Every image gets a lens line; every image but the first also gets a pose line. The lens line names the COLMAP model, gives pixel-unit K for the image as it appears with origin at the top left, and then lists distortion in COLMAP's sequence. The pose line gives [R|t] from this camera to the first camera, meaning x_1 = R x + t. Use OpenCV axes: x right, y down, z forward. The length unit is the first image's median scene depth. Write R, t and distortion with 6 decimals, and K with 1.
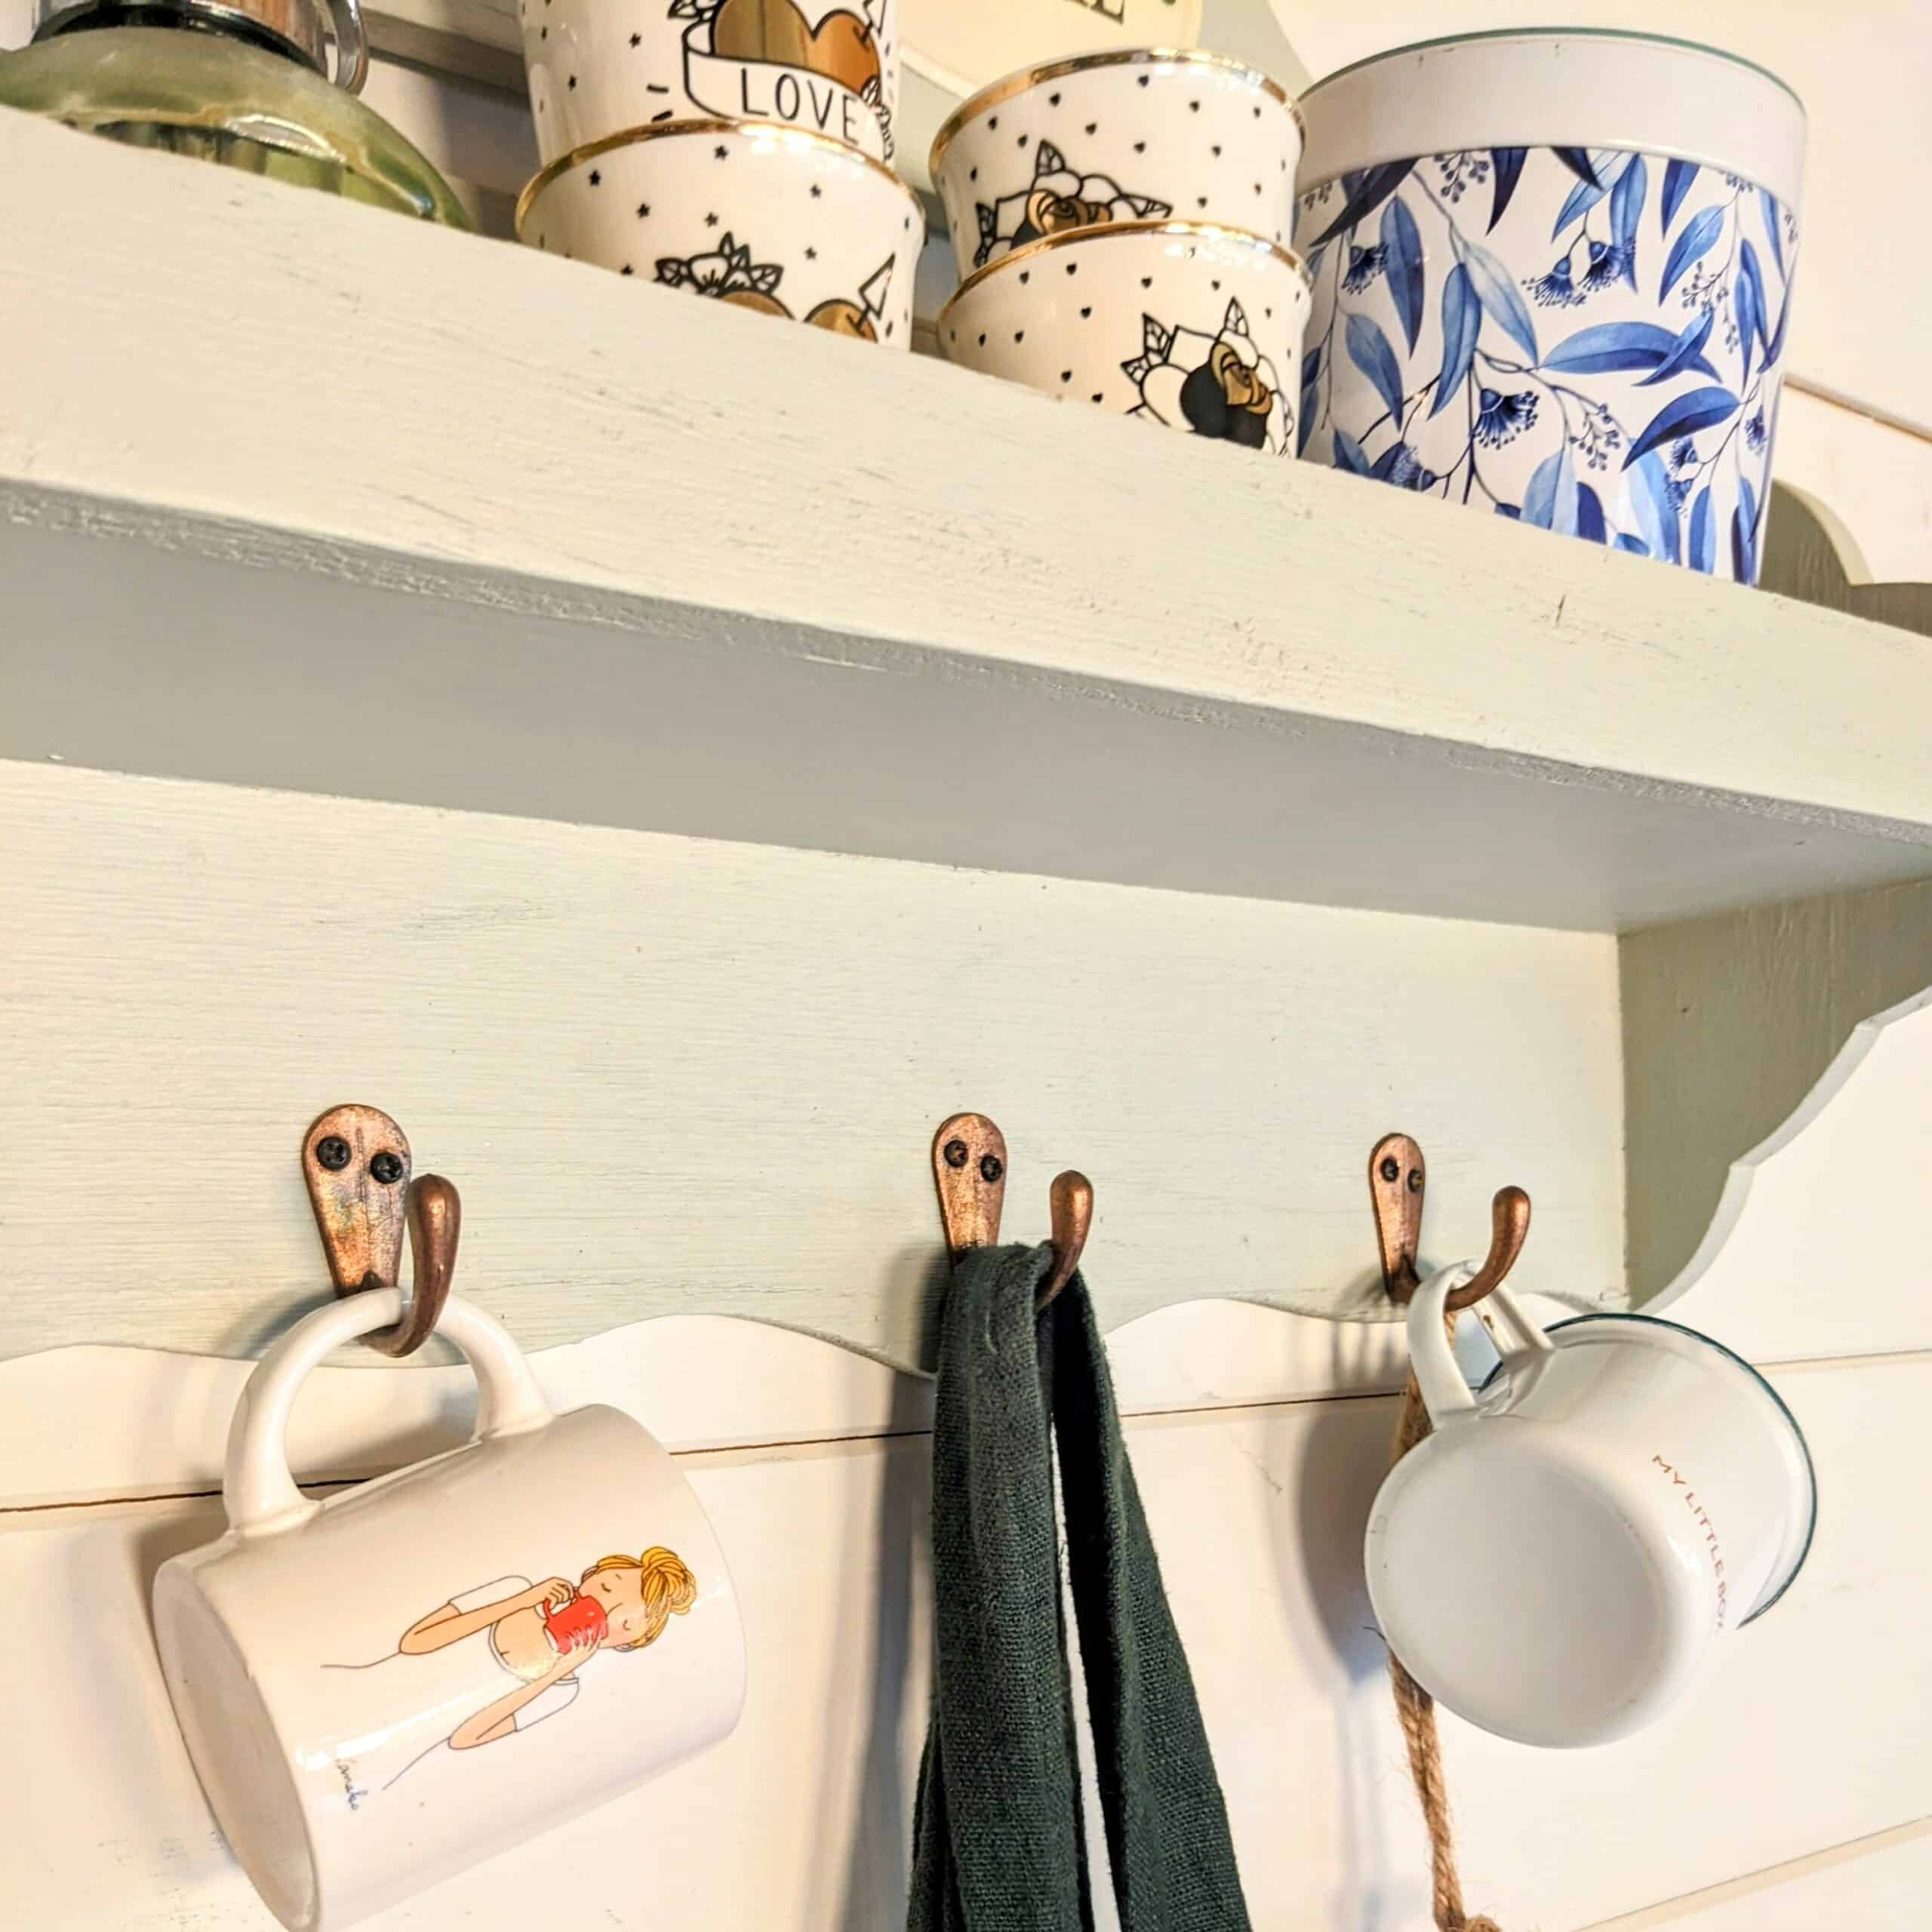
lens RADIAL K [[2068.0, 0, 937.6], [0, 2068.0, 1276.3], [0, 0, 1]] dist [0.031771, -0.089867]
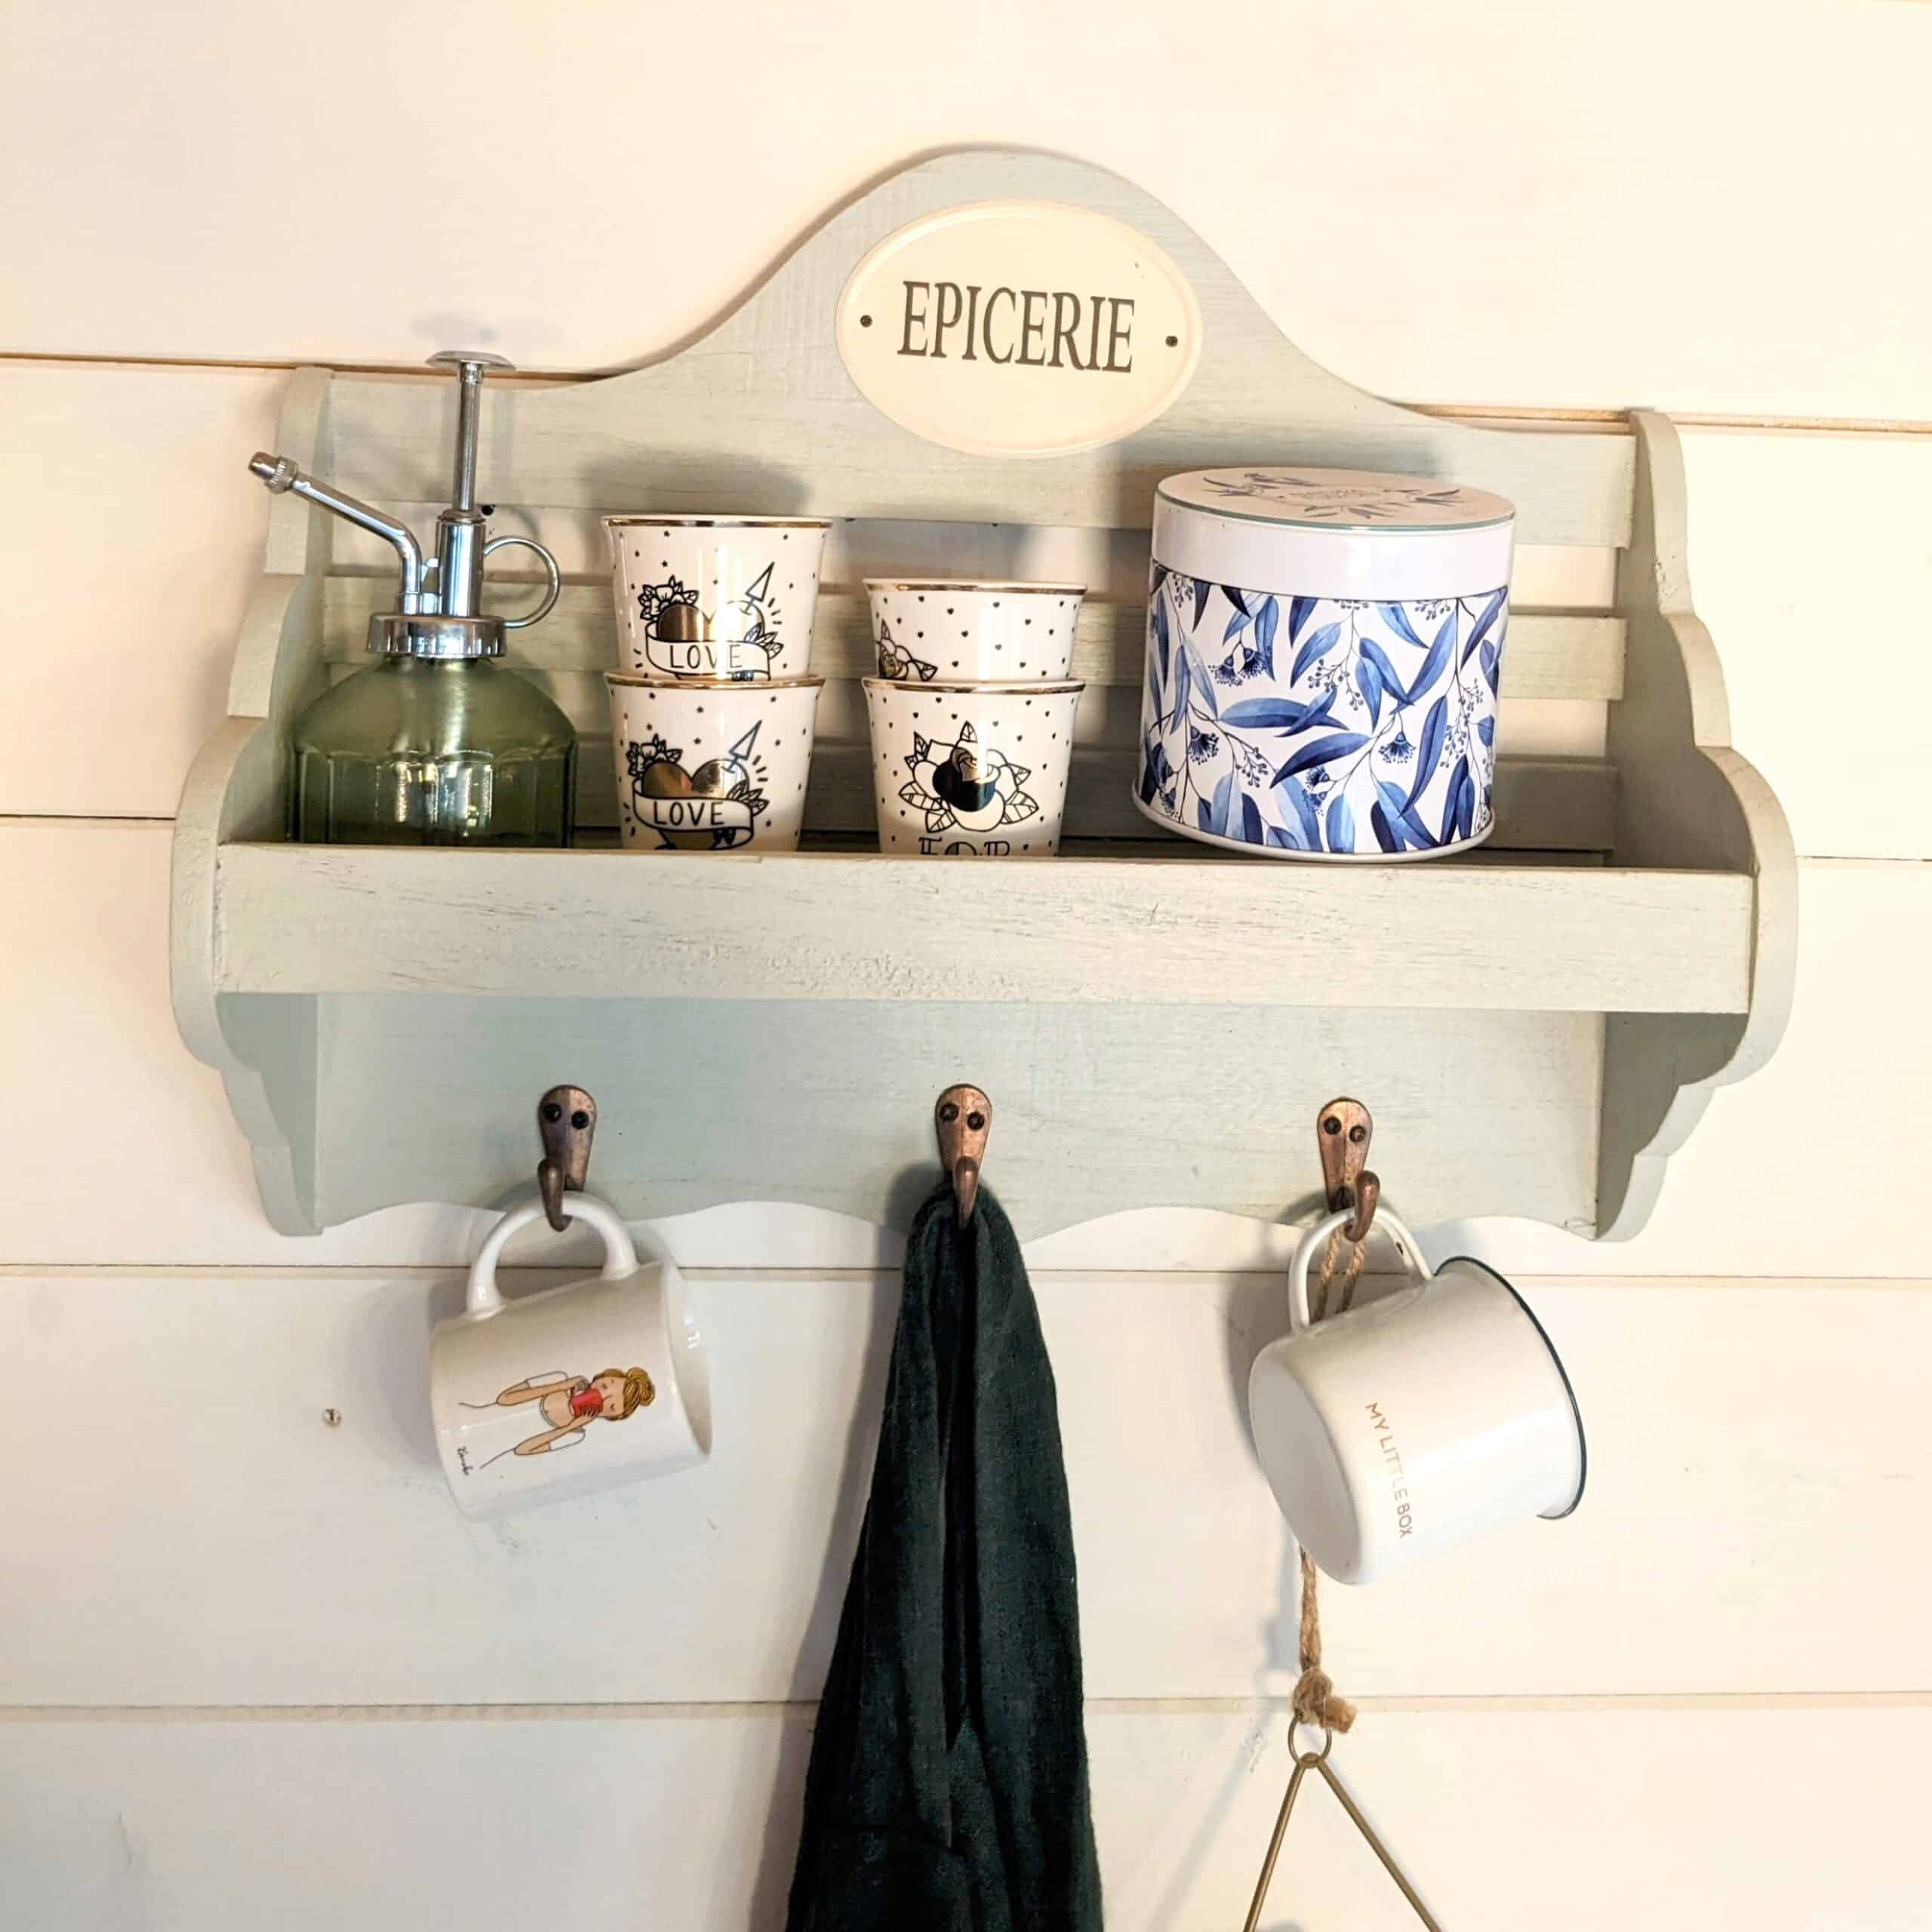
lens RADIAL K [[2184.9, 0, 1033.2], [0, 2184.9, 628.0], [0, 0, 1]] dist [0.121754, -0.336408]
pose [[0.858751, 0.080167, -0.506083, 0.996513], [-0.059230, 0.996595, 0.057363, -0.594161], [0.508958, -0.019285, 0.860575, -0.480891]]
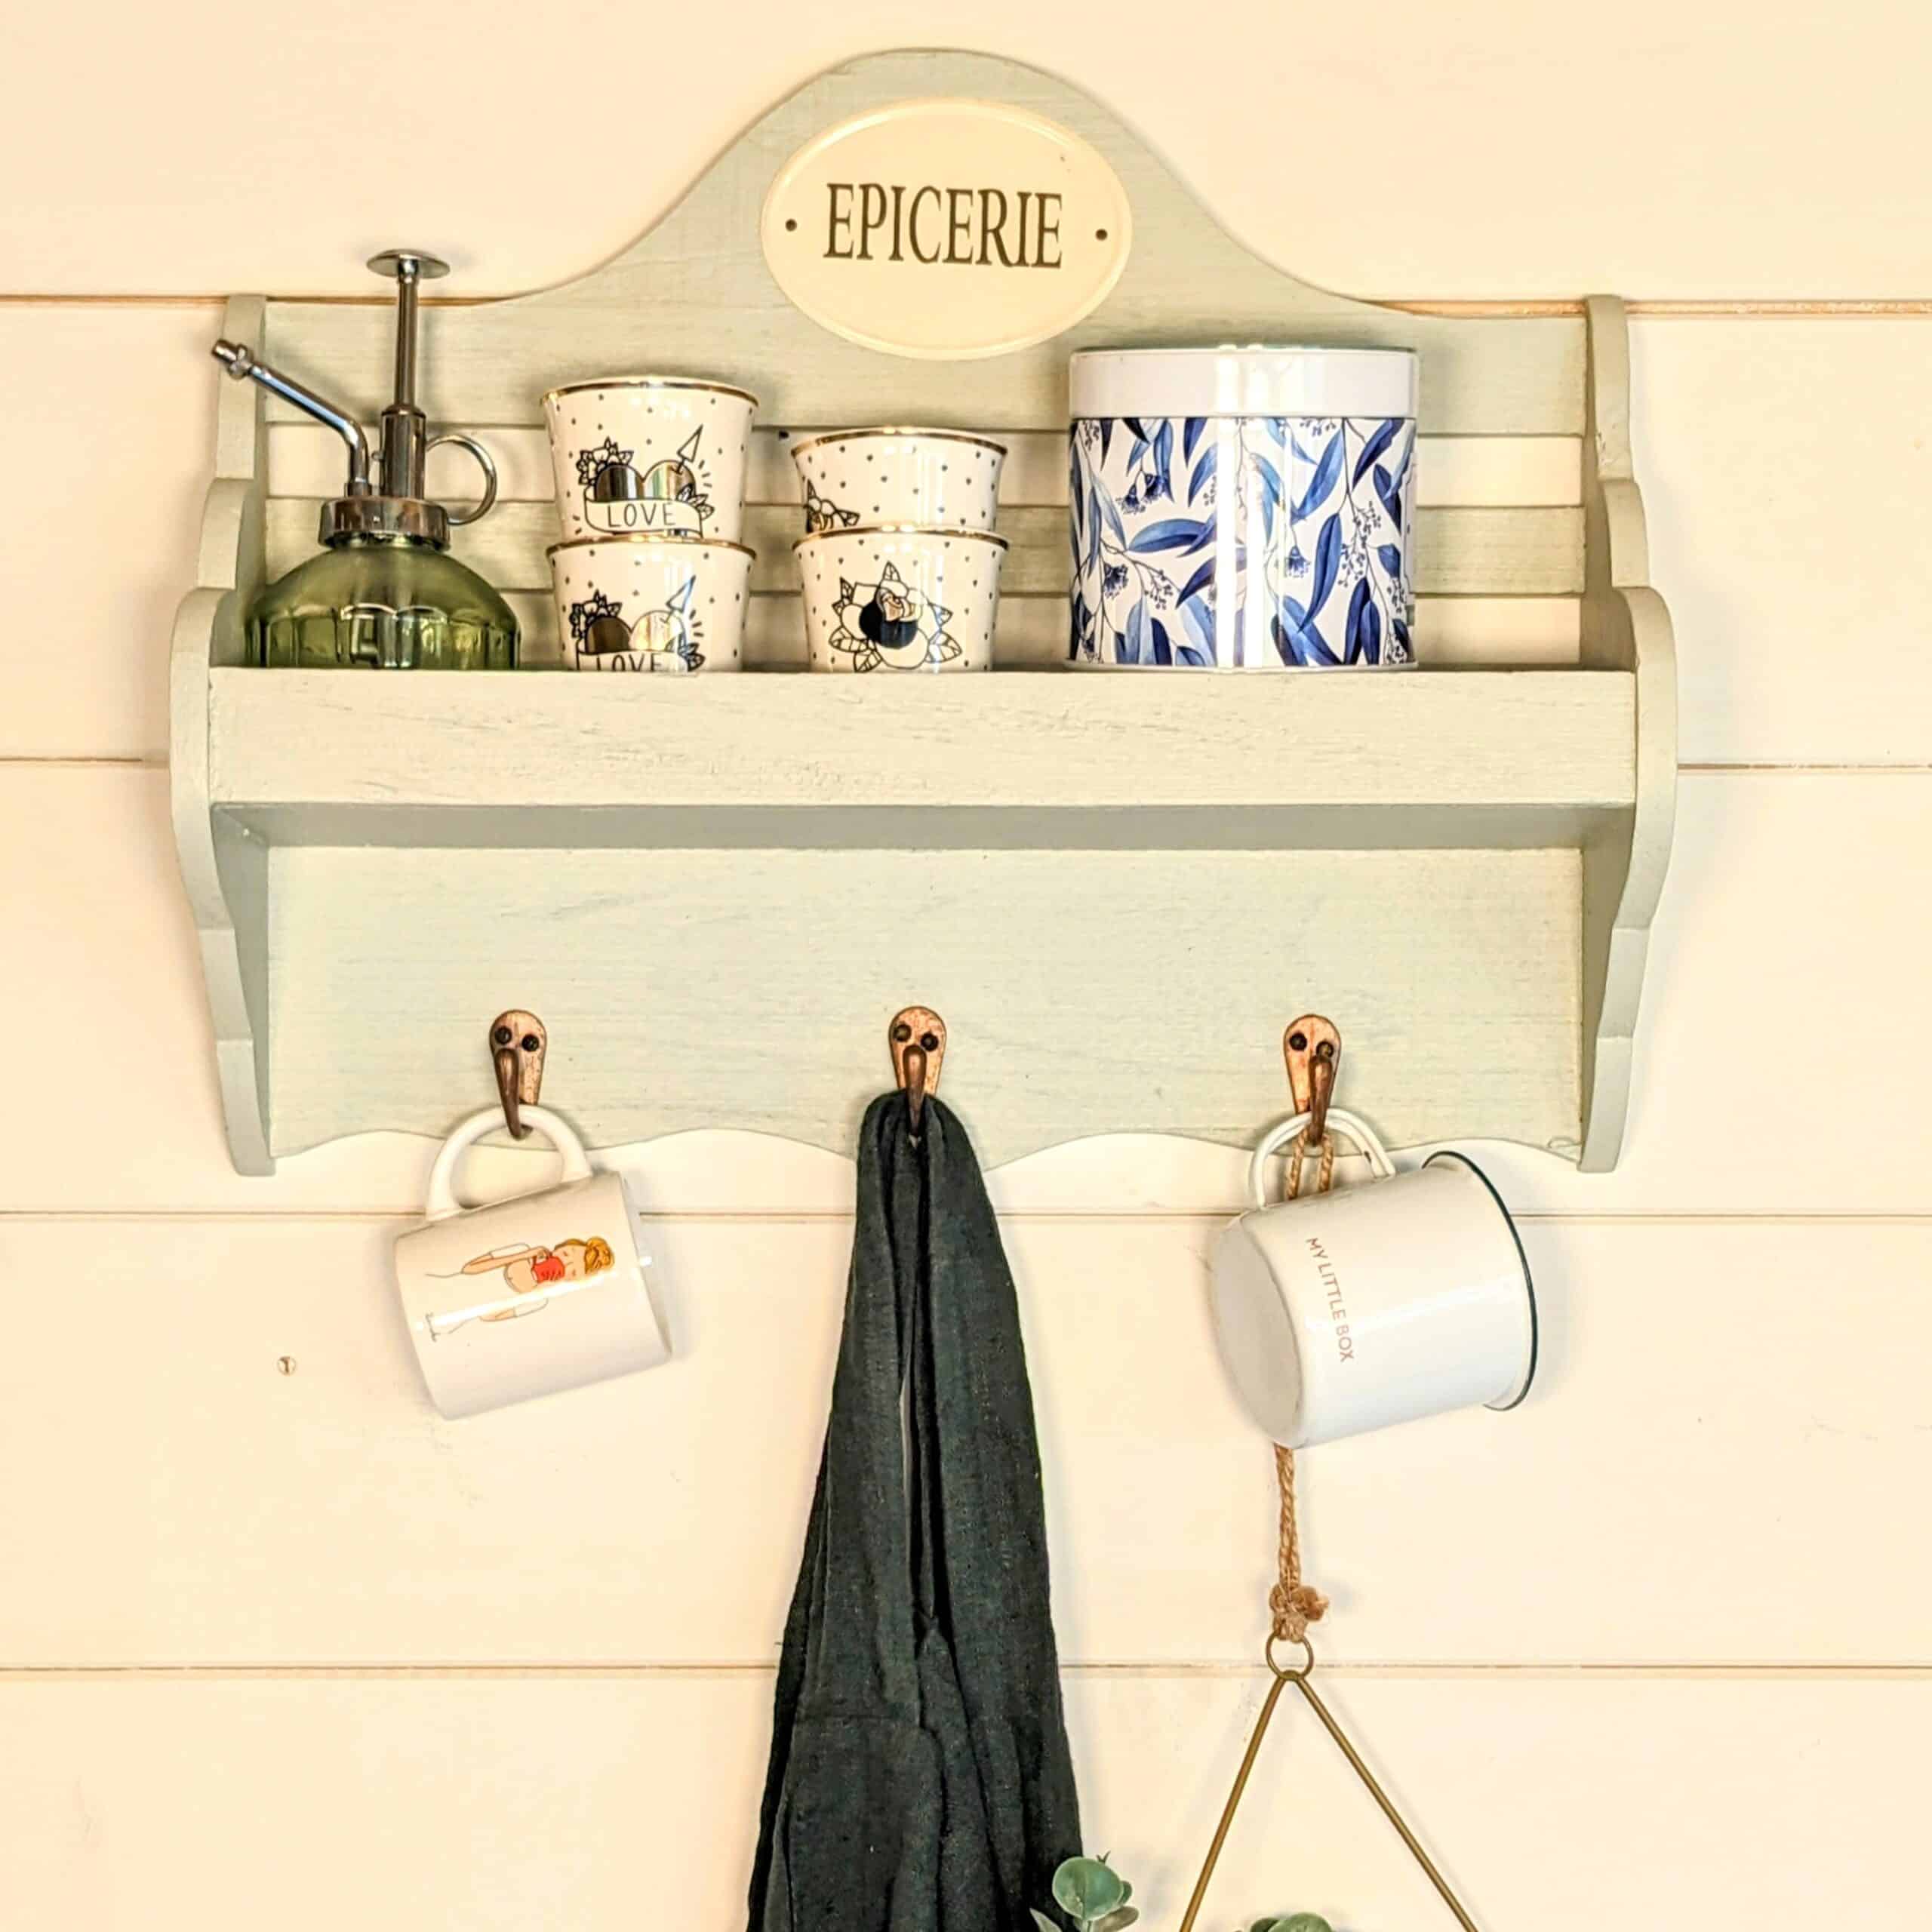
lens RADIAL K [[4615.6, 0, 1045.8], [0, 4615.6, 1275.1], [0, 0, 1]] dist [0.158819, -0.370711]
pose [[0.829759, 0.024699, -0.557575, 2.290872], [-0.024925, 0.999663, 0.007190, 0.107984], [0.557564, 0.007932, 0.830096, -2.065754]]
